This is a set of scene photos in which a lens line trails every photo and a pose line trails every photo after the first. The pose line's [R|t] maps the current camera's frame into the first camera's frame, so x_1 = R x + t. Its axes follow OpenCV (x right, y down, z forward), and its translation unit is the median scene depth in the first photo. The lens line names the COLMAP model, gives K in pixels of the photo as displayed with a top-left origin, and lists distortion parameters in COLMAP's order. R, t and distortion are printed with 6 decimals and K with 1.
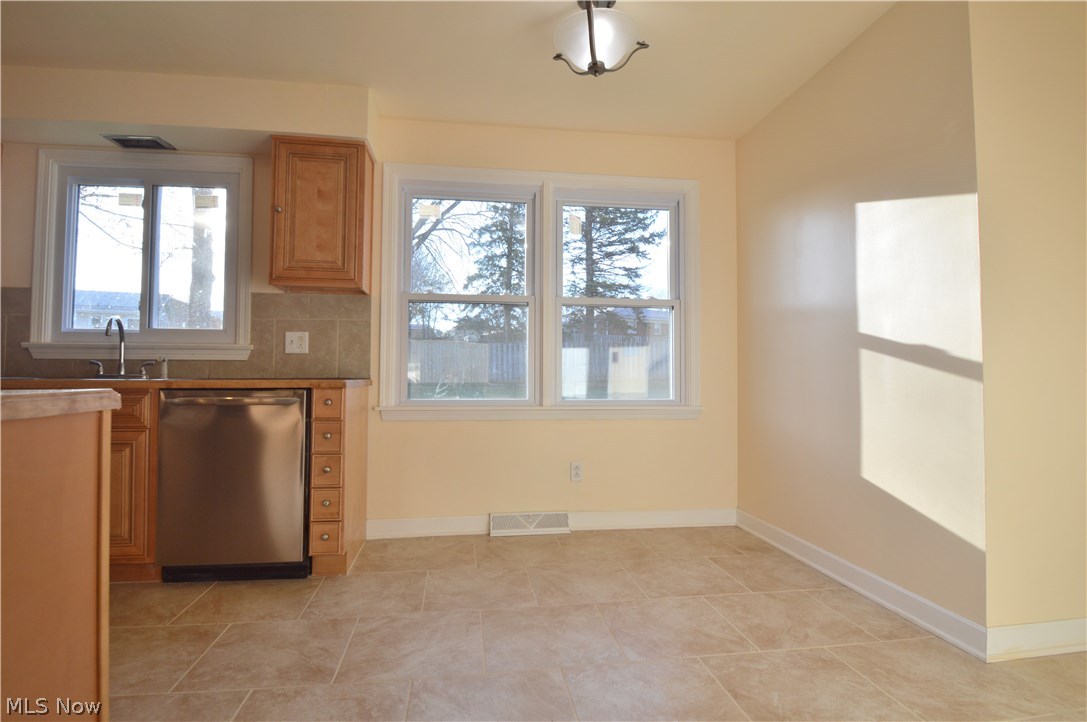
lens RADIAL K [[545.8, 0, 541.1], [0, 545.8, 355.7], [0, 0, 1]] dist [-0.013480, -0.000556]
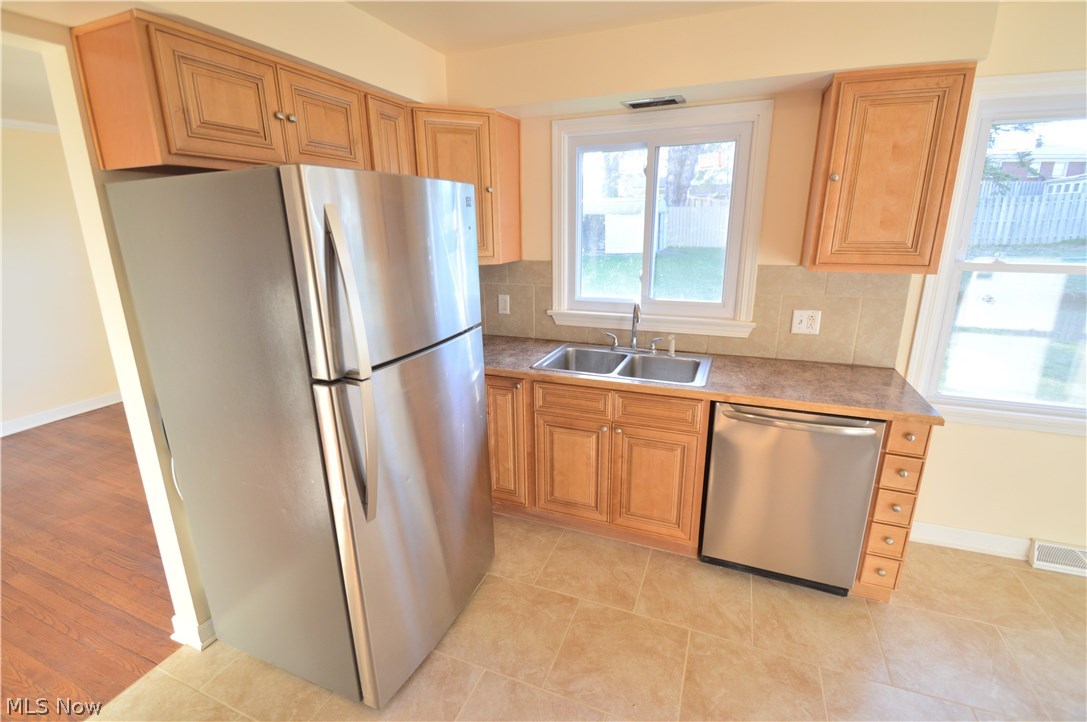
lens RADIAL K [[481.6, 0, 538.1], [0, 481.6, 358.8], [0, 0, 1]] dist [0.003243, -0.009736]
pose [[0.860846, 0.120376, -0.494423, -0.460427], [0.032382, 0.956689, 0.289304, -0.224856], [0.507834, -0.265056, 0.819664, 0.118881]]
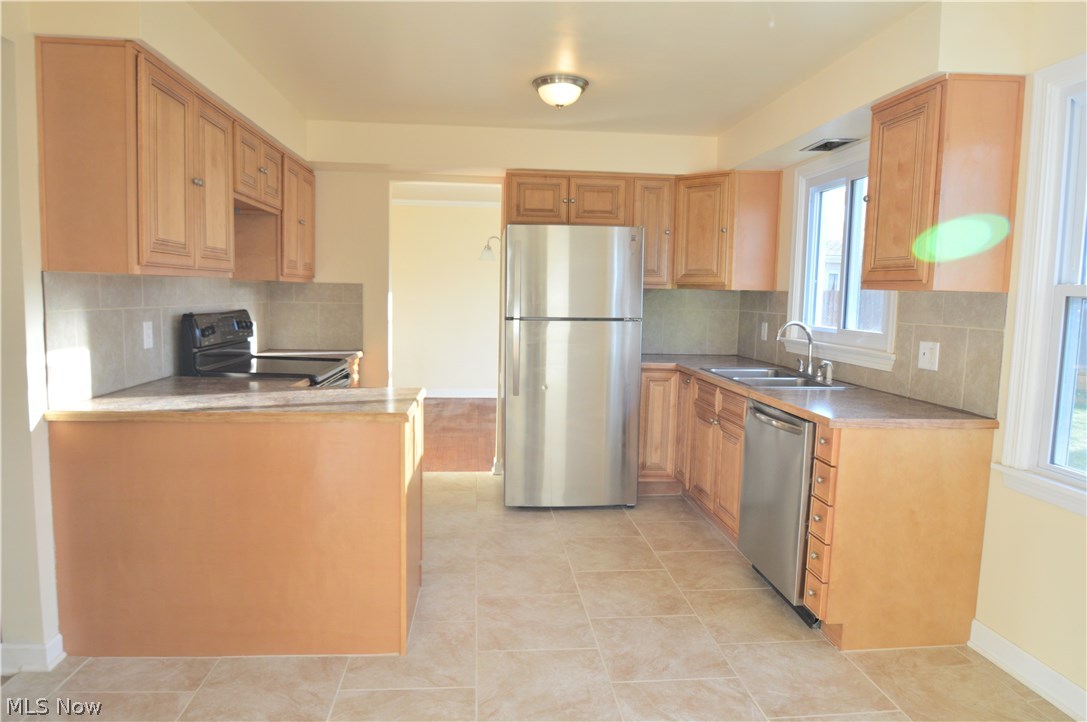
lens RADIAL K [[667.6, 0, 543.5], [0, 667.6, 361.0], [0, 0, 1]] dist [-0.020796, -0.000914]
pose [[-0.048334, 0.094425, -0.994358, 0.550689], [0.011366, 0.995509, 0.093982, -0.119393], [0.998767, -0.006760, -0.049190, 0.536181]]
